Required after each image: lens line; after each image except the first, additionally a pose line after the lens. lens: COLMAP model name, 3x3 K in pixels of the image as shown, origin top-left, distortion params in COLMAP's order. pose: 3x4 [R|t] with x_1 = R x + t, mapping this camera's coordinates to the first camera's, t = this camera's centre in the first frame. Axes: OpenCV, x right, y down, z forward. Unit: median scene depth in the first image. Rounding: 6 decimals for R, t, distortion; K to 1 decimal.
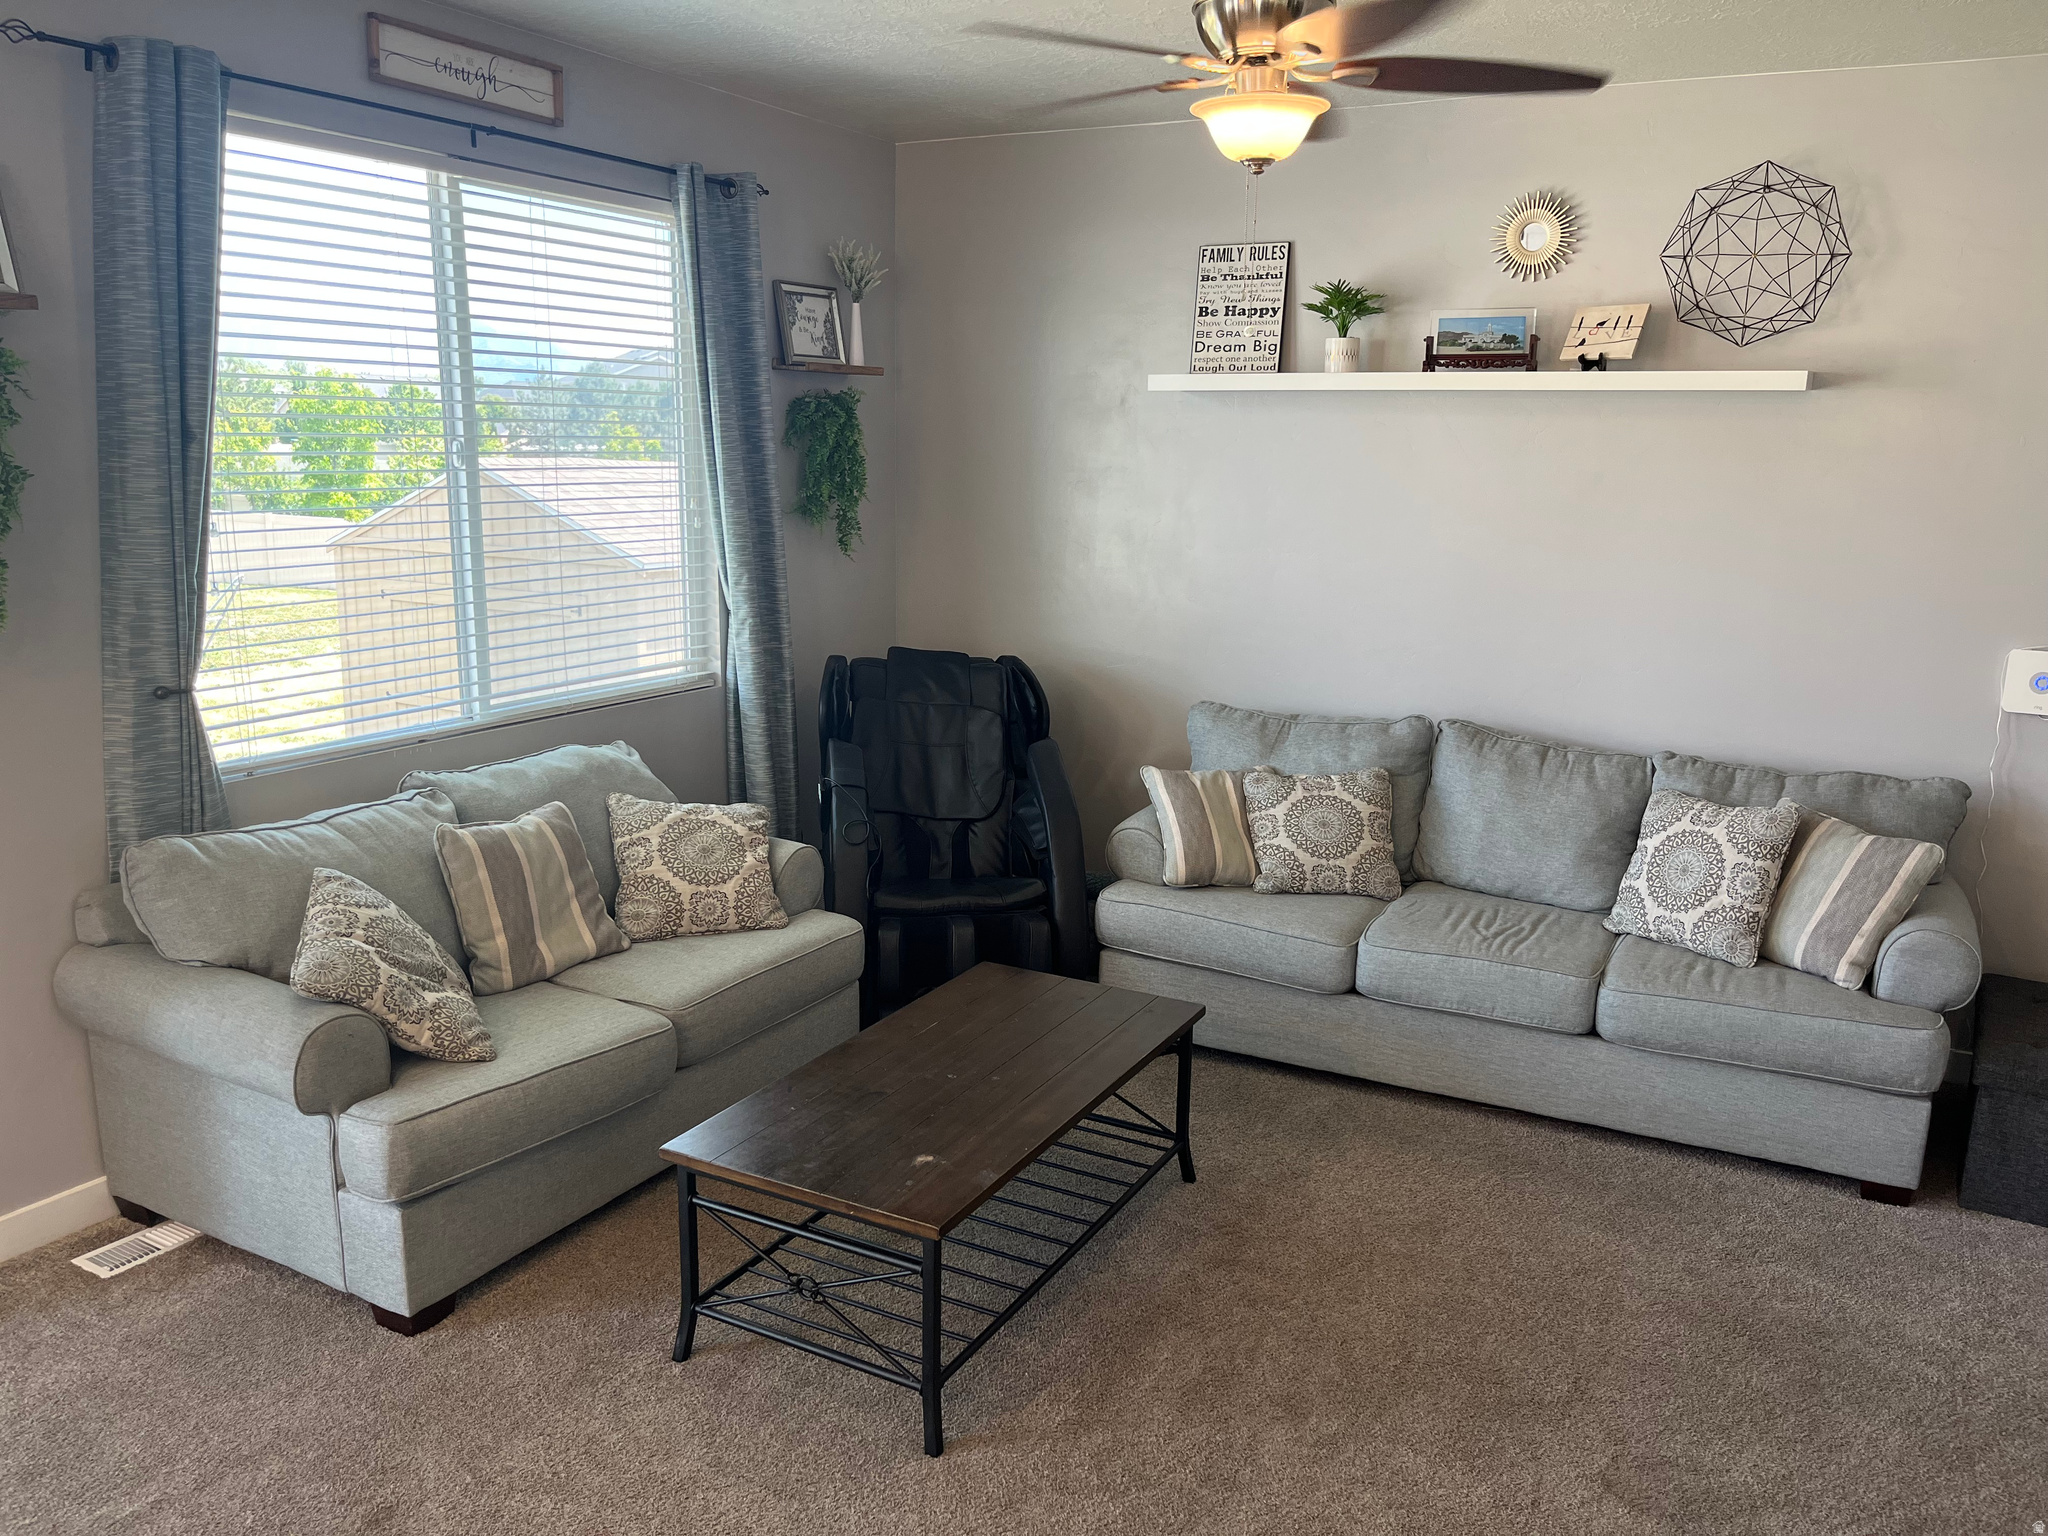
lens RADIAL K [[1558.3, 0, 1027.0], [0, 1558.3, 783.0], [0, 0, 1]] dist [0.061334, -0.057419]
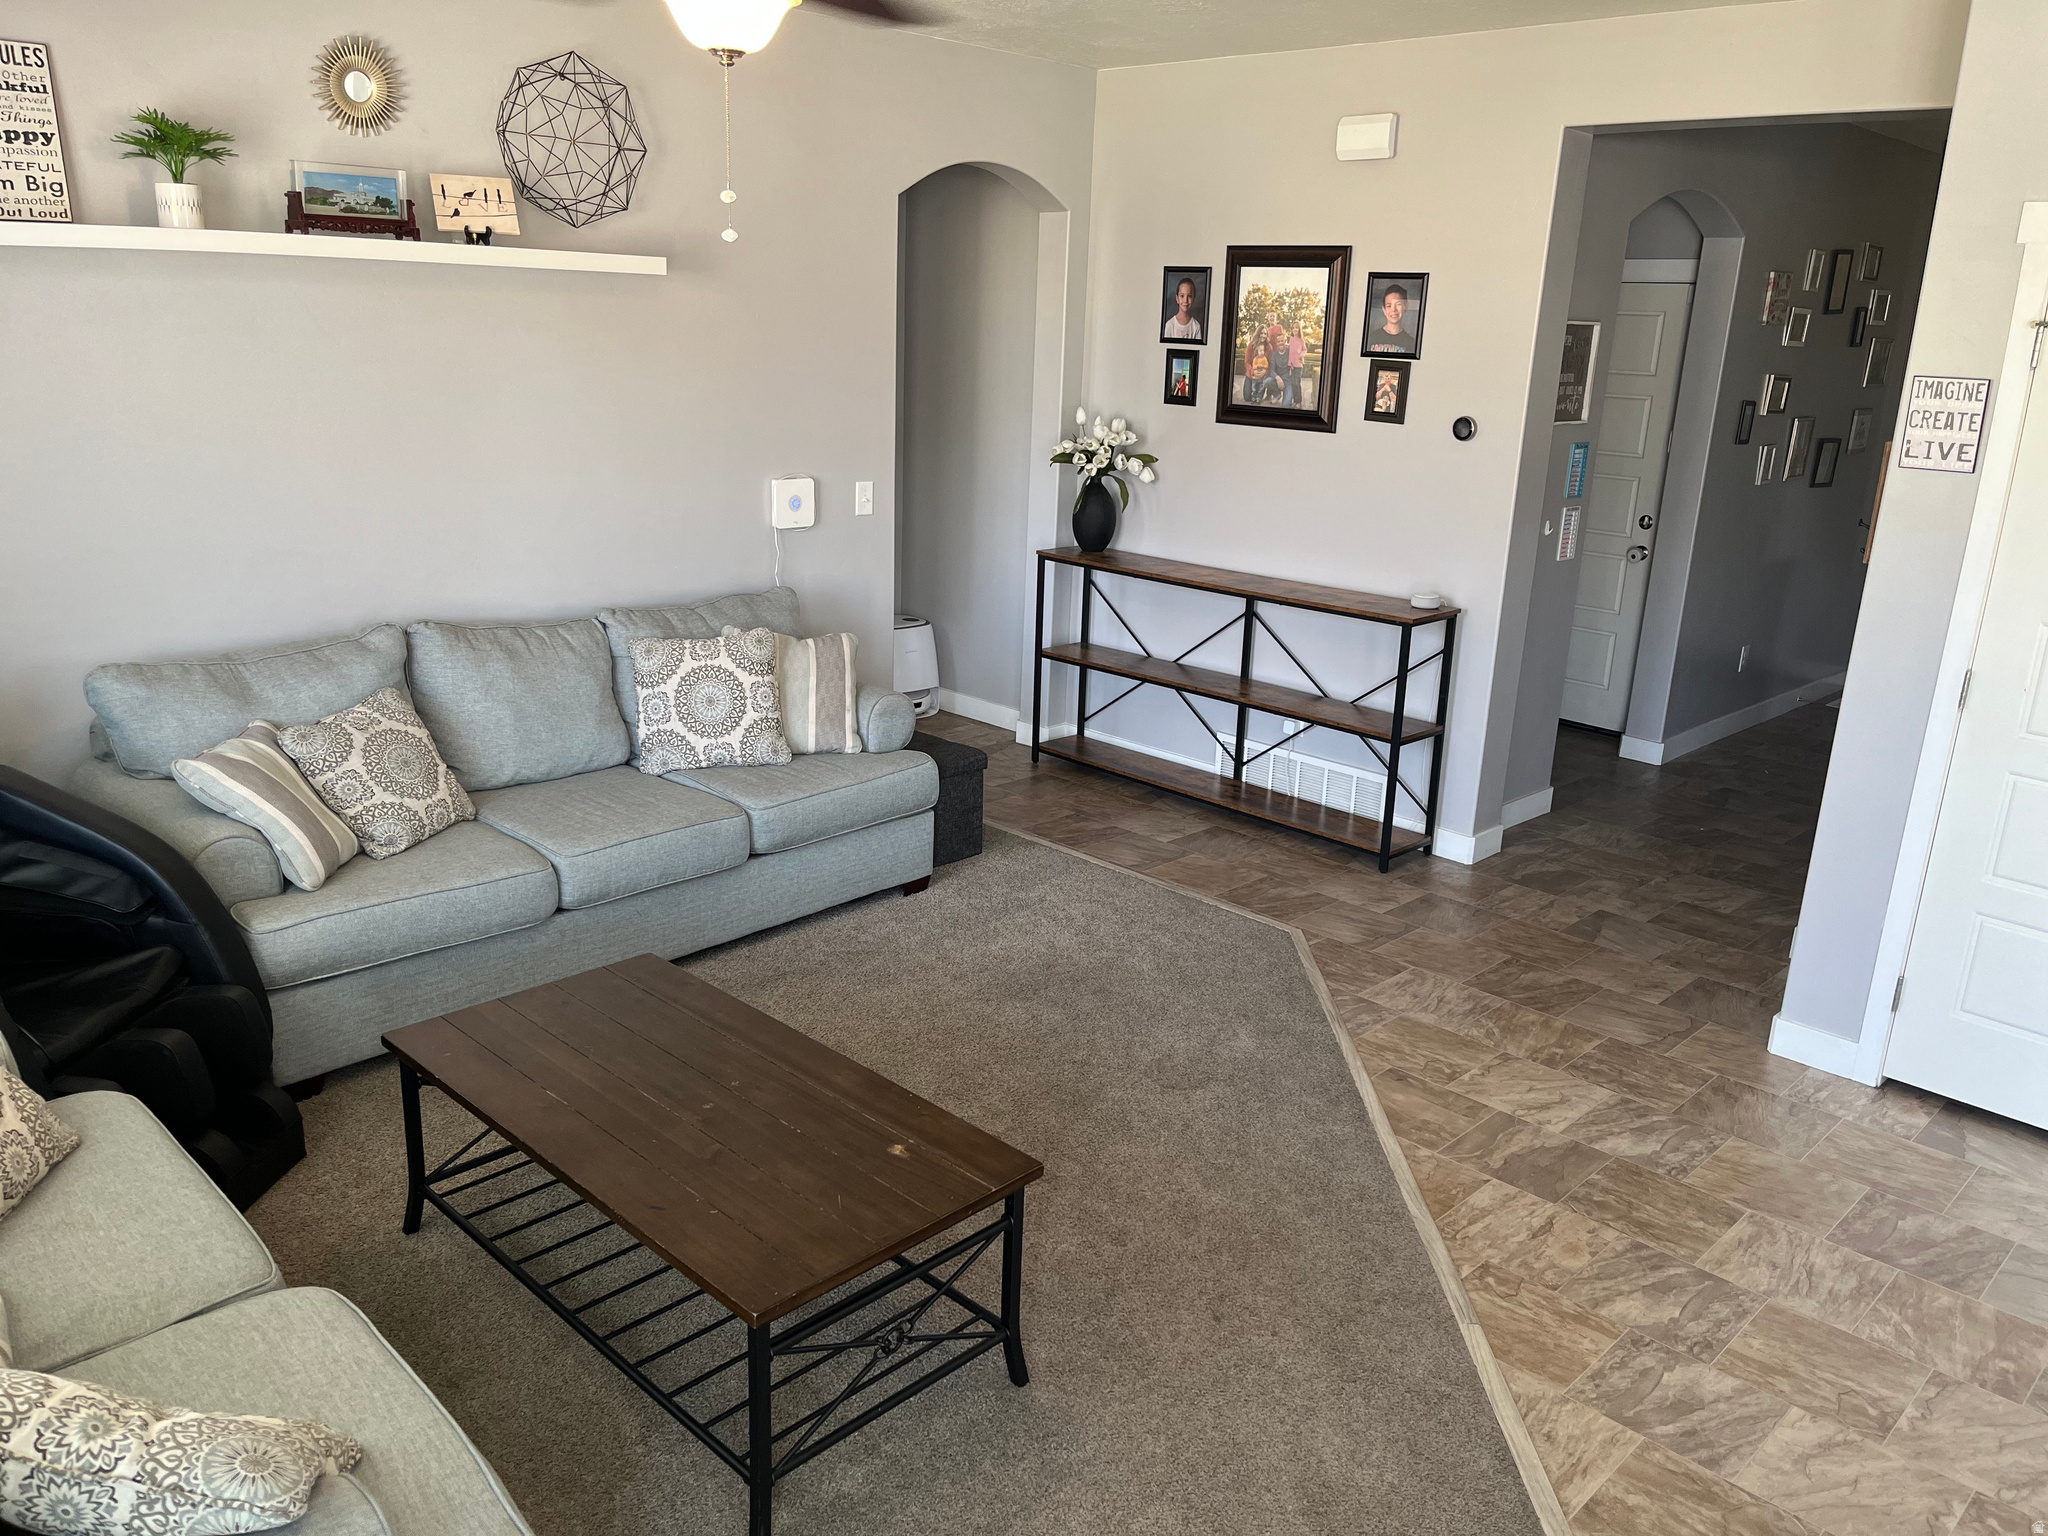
lens RADIAL K [[1558.3, 0, 1031.3], [0, 1558.3, 762.3], [0, 0, 1]] dist [0.061334, -0.057419]
pose [[0.284613, -0.283894, 0.915641, -0.532627], [0.185495, 0.953401, 0.237944, -0.121137], [-0.940525, 0.102125, 0.324012, 0.381478]]
